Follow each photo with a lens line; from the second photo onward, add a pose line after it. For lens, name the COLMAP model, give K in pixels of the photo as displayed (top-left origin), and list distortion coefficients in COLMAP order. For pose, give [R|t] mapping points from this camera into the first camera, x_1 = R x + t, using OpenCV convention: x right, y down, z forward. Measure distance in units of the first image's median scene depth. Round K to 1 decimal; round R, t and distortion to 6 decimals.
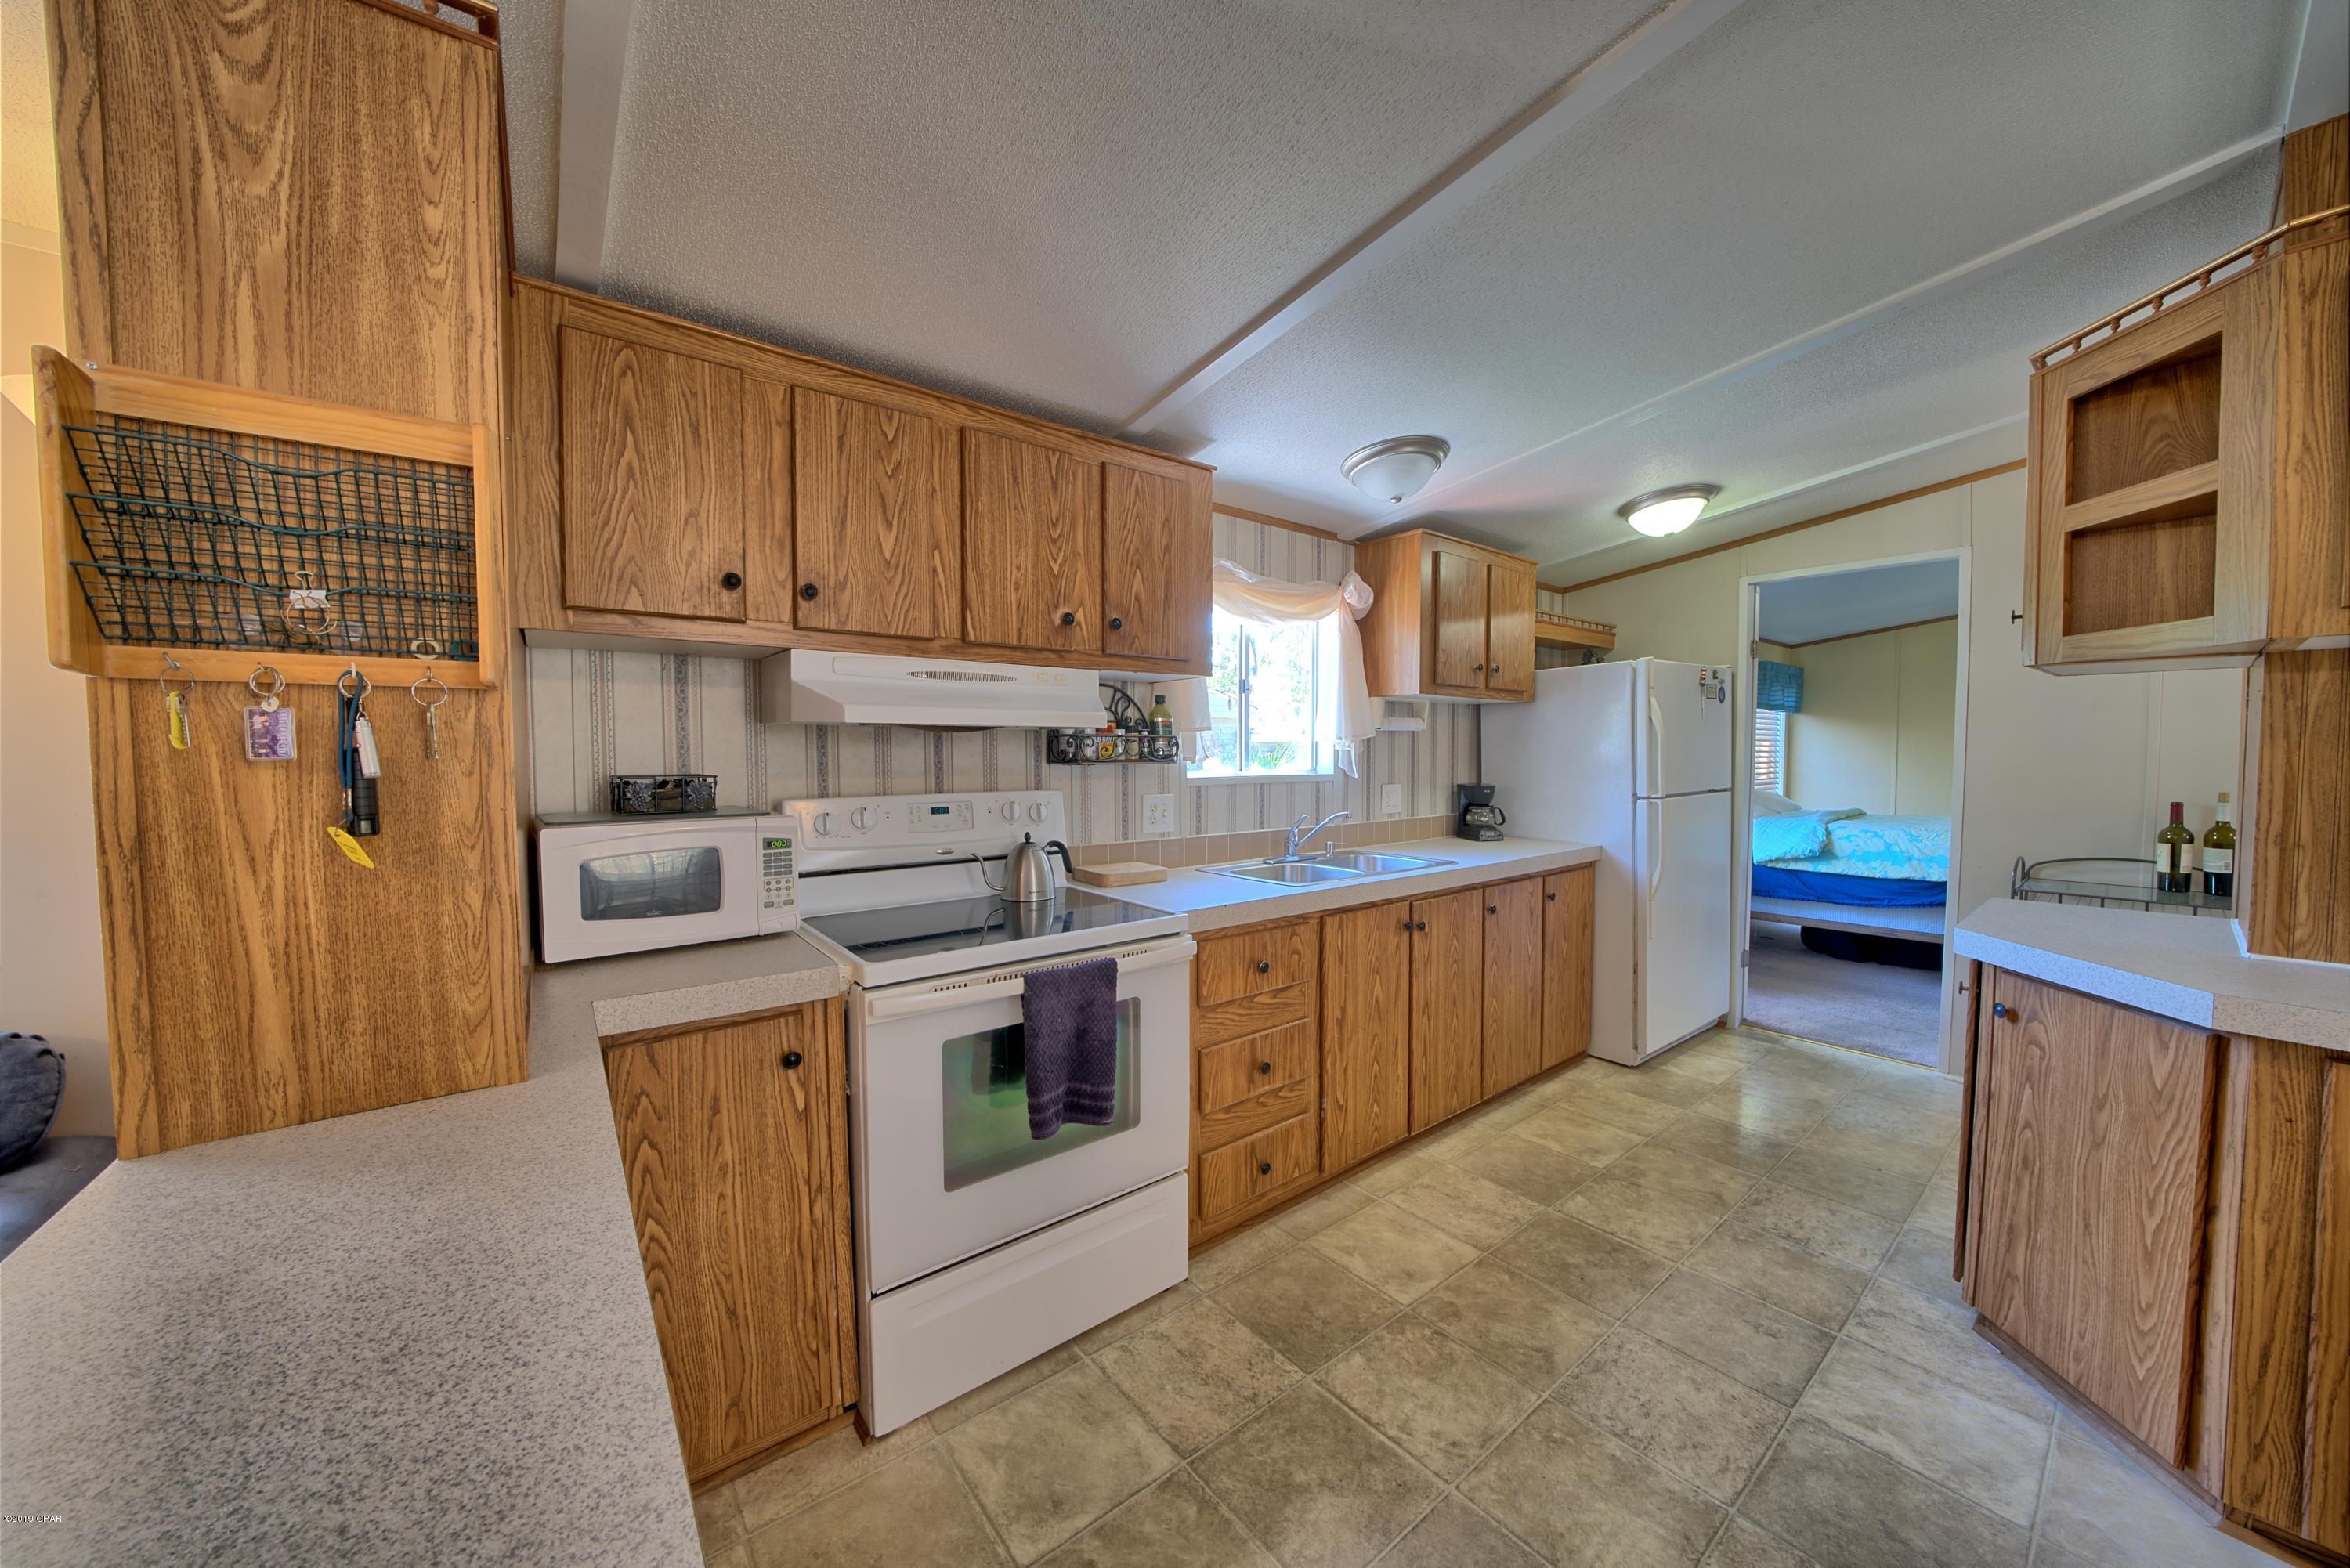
lens RADIAL K [[810.3, 0, 1171.2], [0, 810.3, 784.1], [0, 0, 1]] dist [-0.026100, 0.001981]
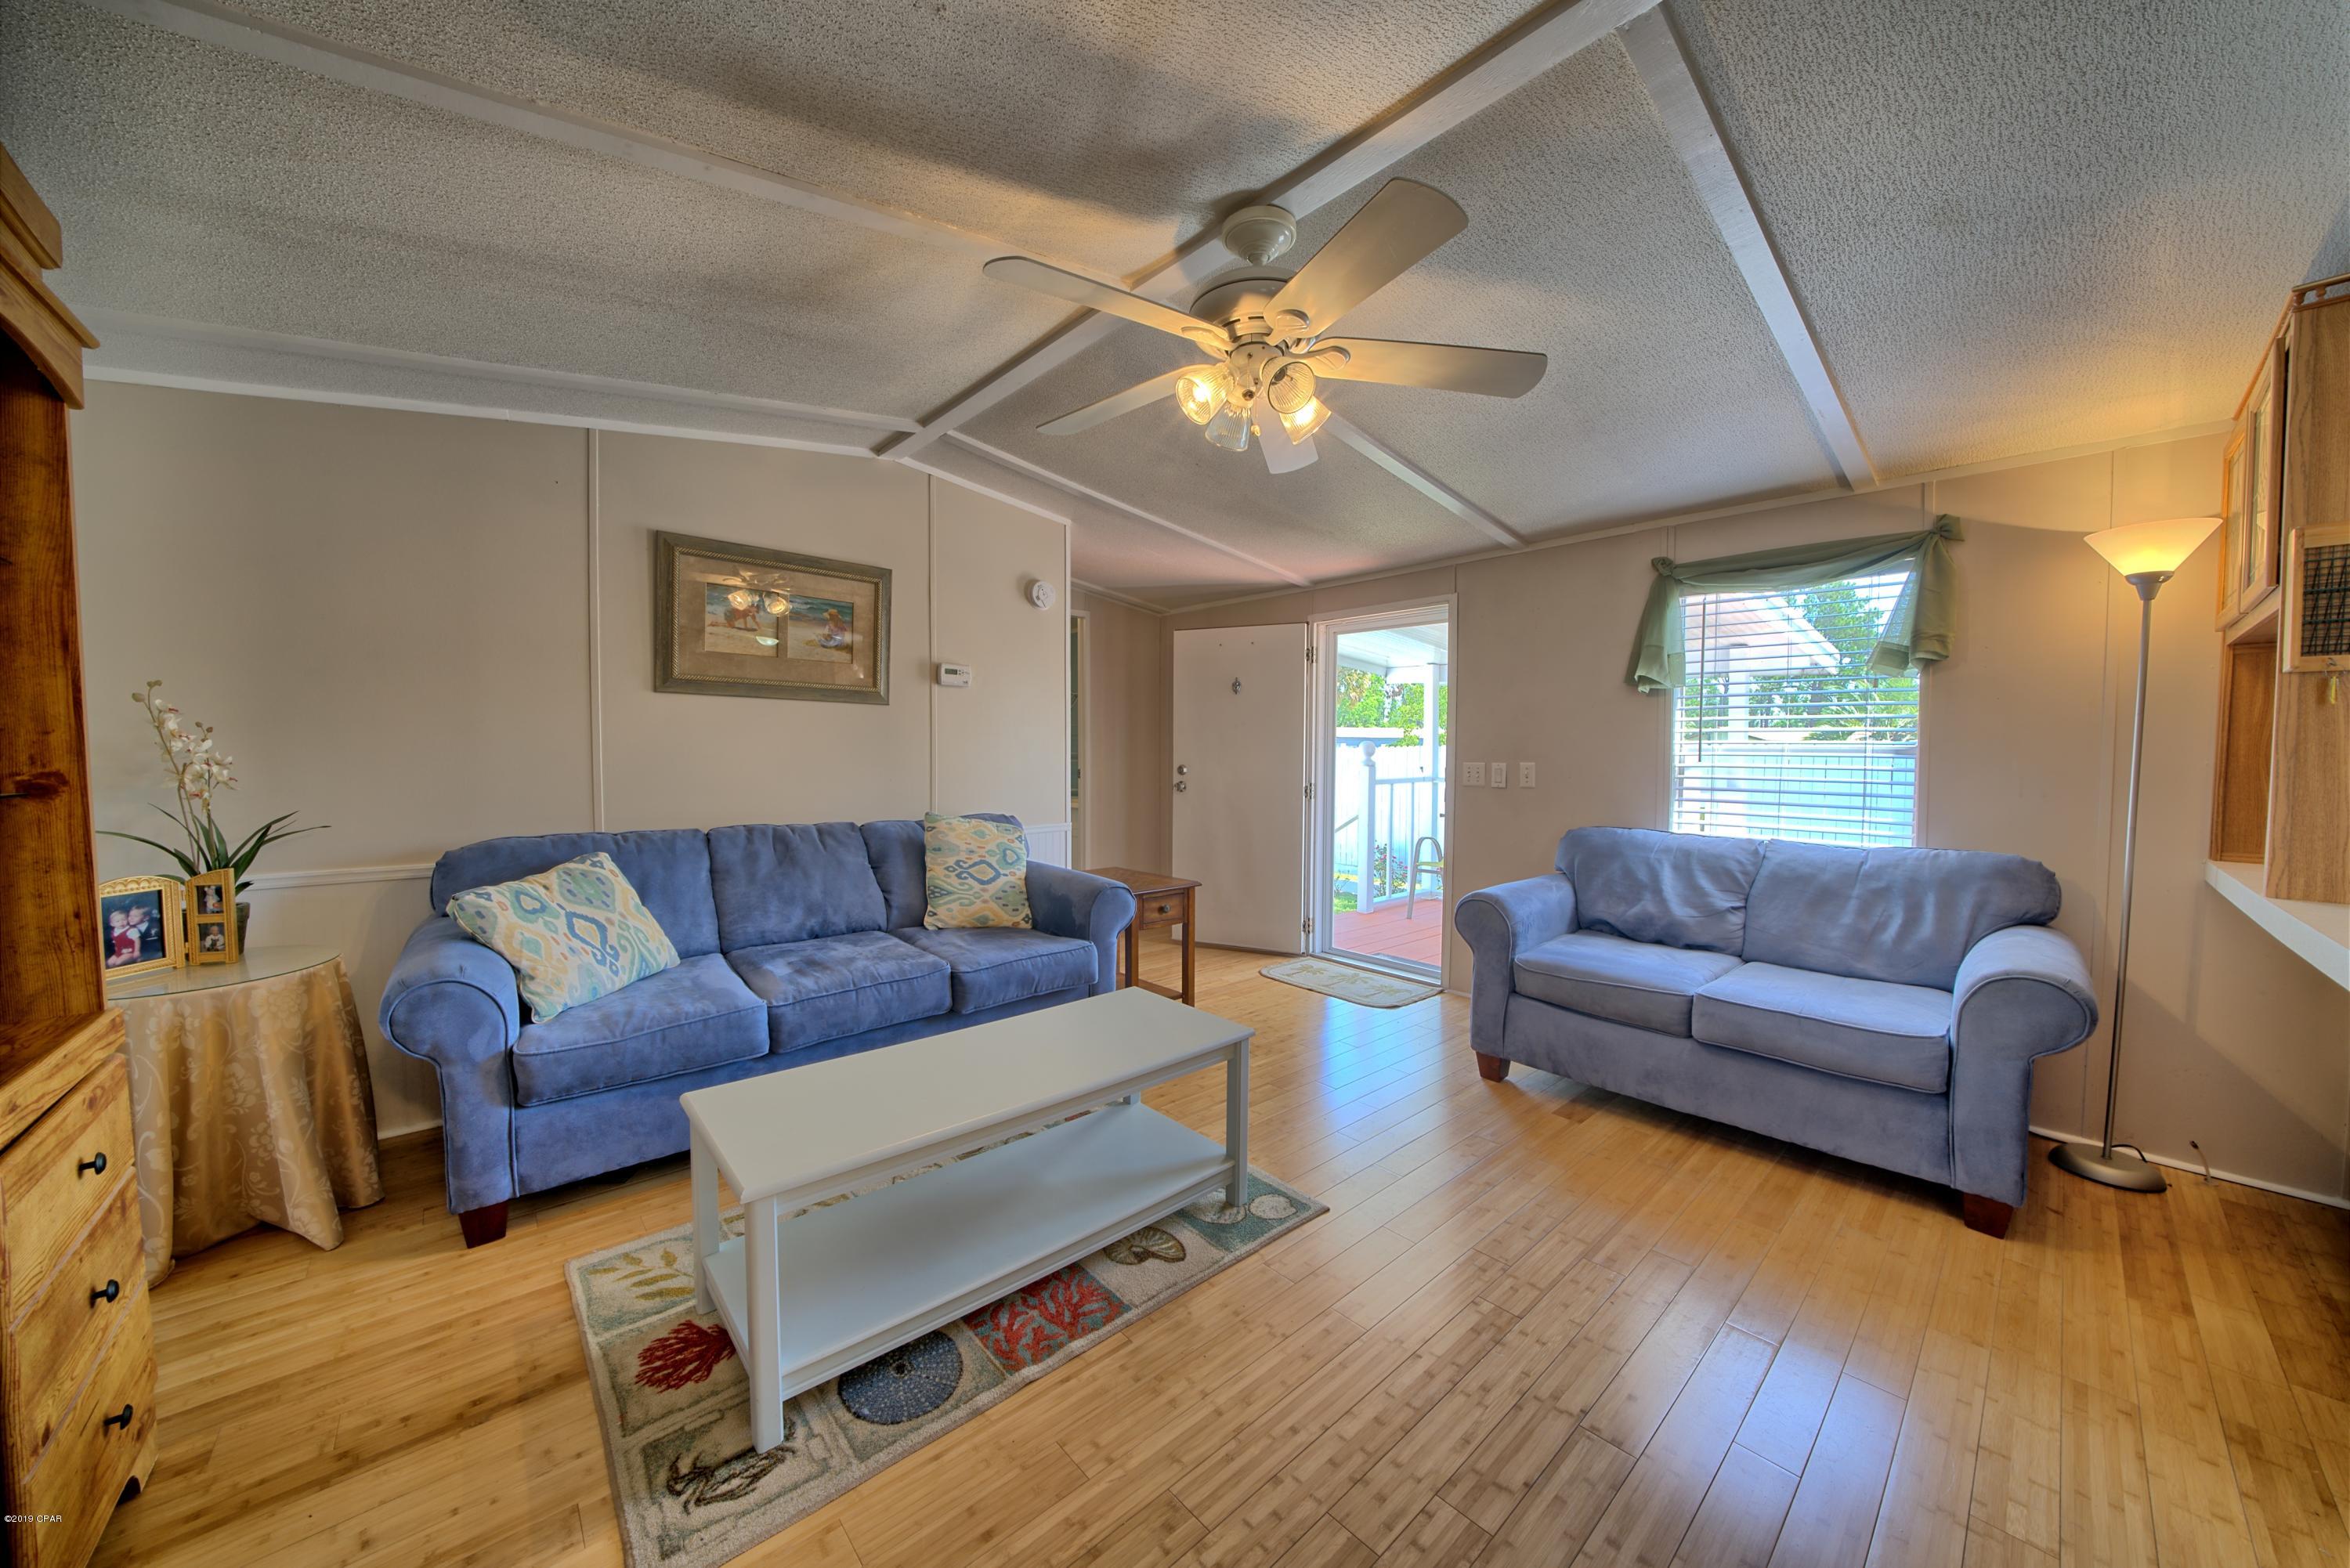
lens RADIAL K [[810.3, 0, 1171.2], [0, 810.3, 784.1], [0, 0, 1]] dist [-0.026100, 0.001981]
pose [[0.060781, 0.049053, -0.996945, 0.225433], [-0.049602, 0.997706, 0.046066, 0.086930], [0.996918, 0.046651, 0.063074, -0.844148]]
